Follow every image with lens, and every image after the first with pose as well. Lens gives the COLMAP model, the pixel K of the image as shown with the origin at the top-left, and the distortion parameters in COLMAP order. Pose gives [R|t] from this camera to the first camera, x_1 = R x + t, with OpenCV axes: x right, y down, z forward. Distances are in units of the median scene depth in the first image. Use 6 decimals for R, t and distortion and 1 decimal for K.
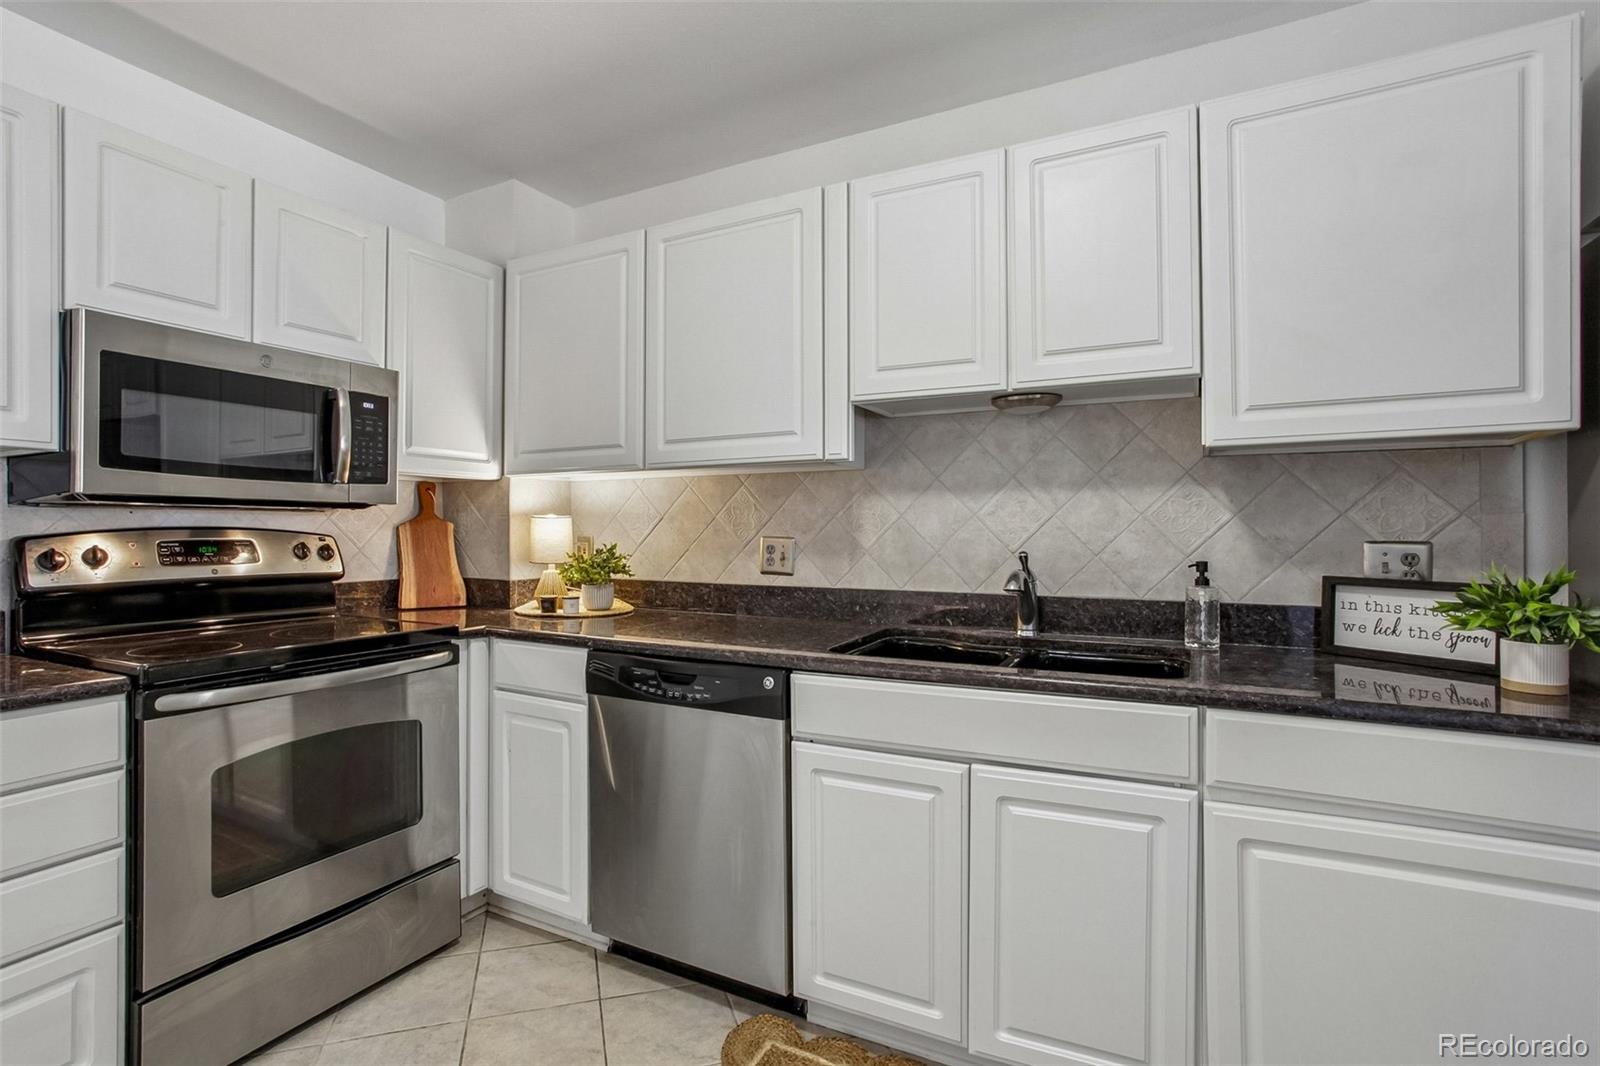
lens RADIAL K [[784.1, 0, 787.5], [0, 784.1, 525.4], [0, 0, 1]] dist [-0.039257, 0.021574]
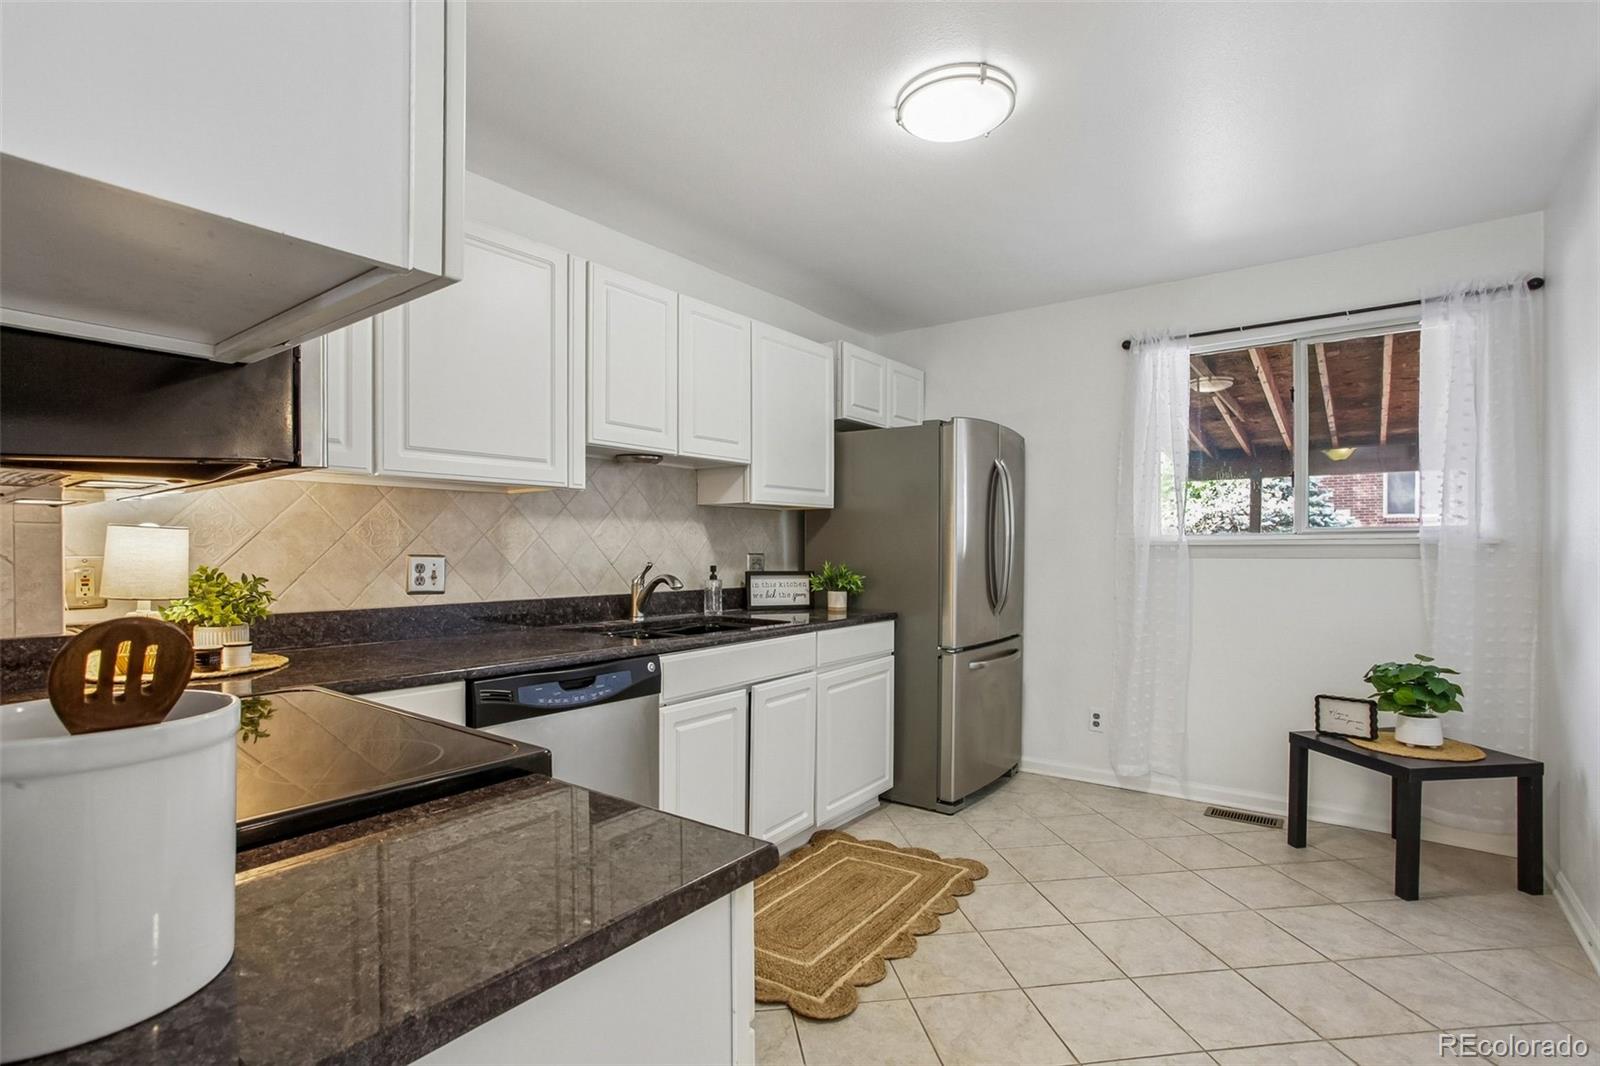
lens RADIAL K [[784.1, 0, 780.6], [0, 784.1, 554.8], [0, 0, 1]] dist [-0.039257, 0.021574]
pose [[0.157378, -0.007180, 0.987512, -1.078719], [-0.004332, 0.999959, 0.007961, 0.006108], [-0.987529, -0.005531, 0.157340, 0.511752]]
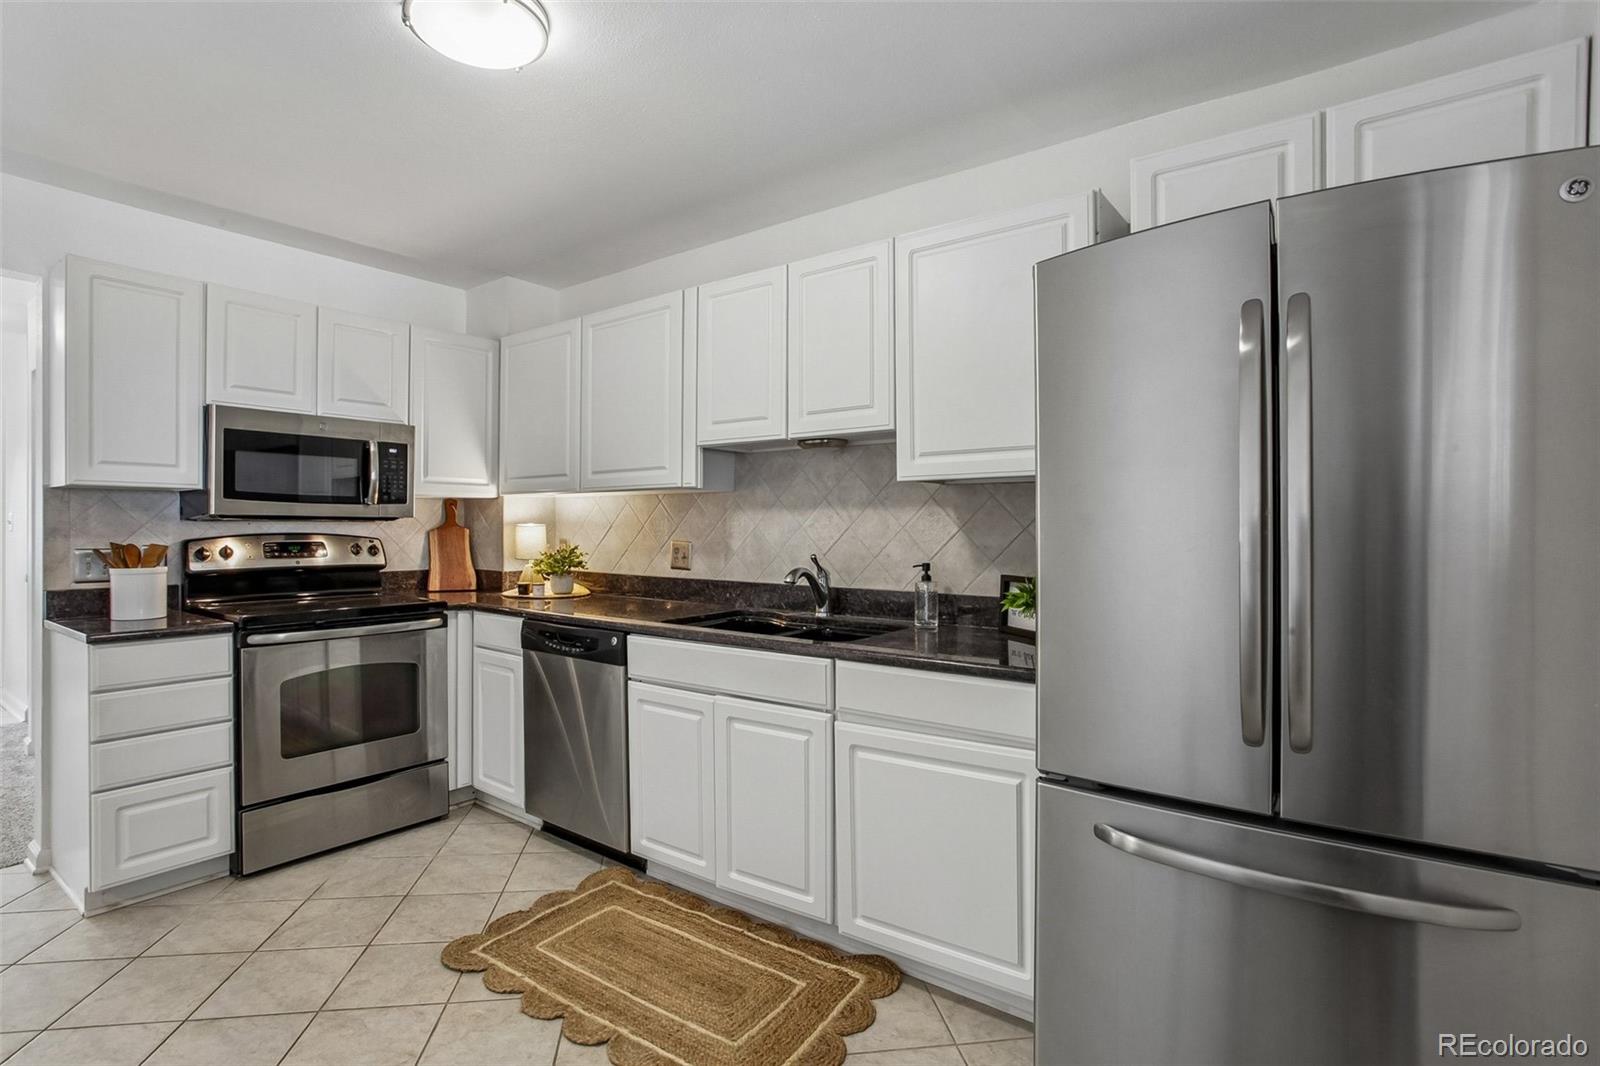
lens RADIAL K [[784.1, 0, 767.9], [0, 784.1, 529.6], [0, 0, 1]] dist [-0.039257, 0.021574]
pose [[0.984727, 0.003555, -0.174067, 0.447303], [-0.002001, 0.999957, 0.009106, -0.021681], [0.174091, -0.008619, 0.984692, -0.354395]]
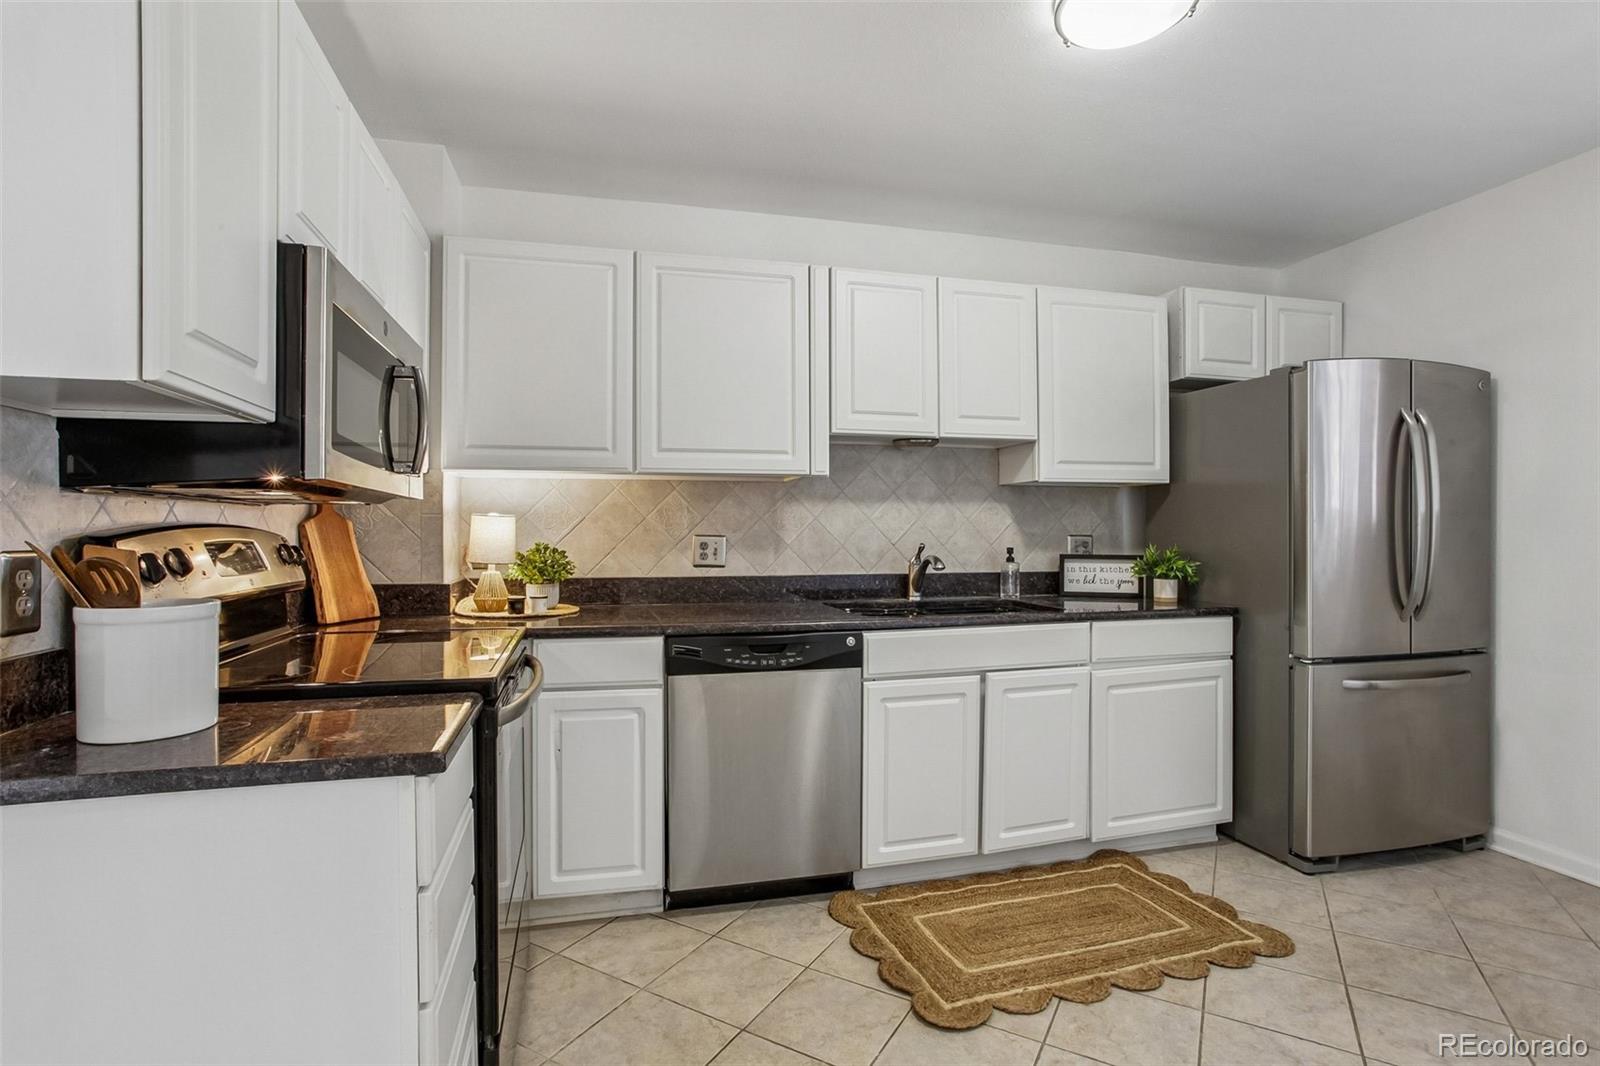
lens RADIAL K [[784.1, 0, 784.3], [0, 784.1, 524.8], [0, 0, 1]] dist [-0.039257, 0.021574]
pose [[0.735516, 0.004824, 0.677490, -0.884496], [-0.002647, 0.999987, -0.004246, 0.004690], [-0.677502, 0.001330, 0.735520, 0.072018]]
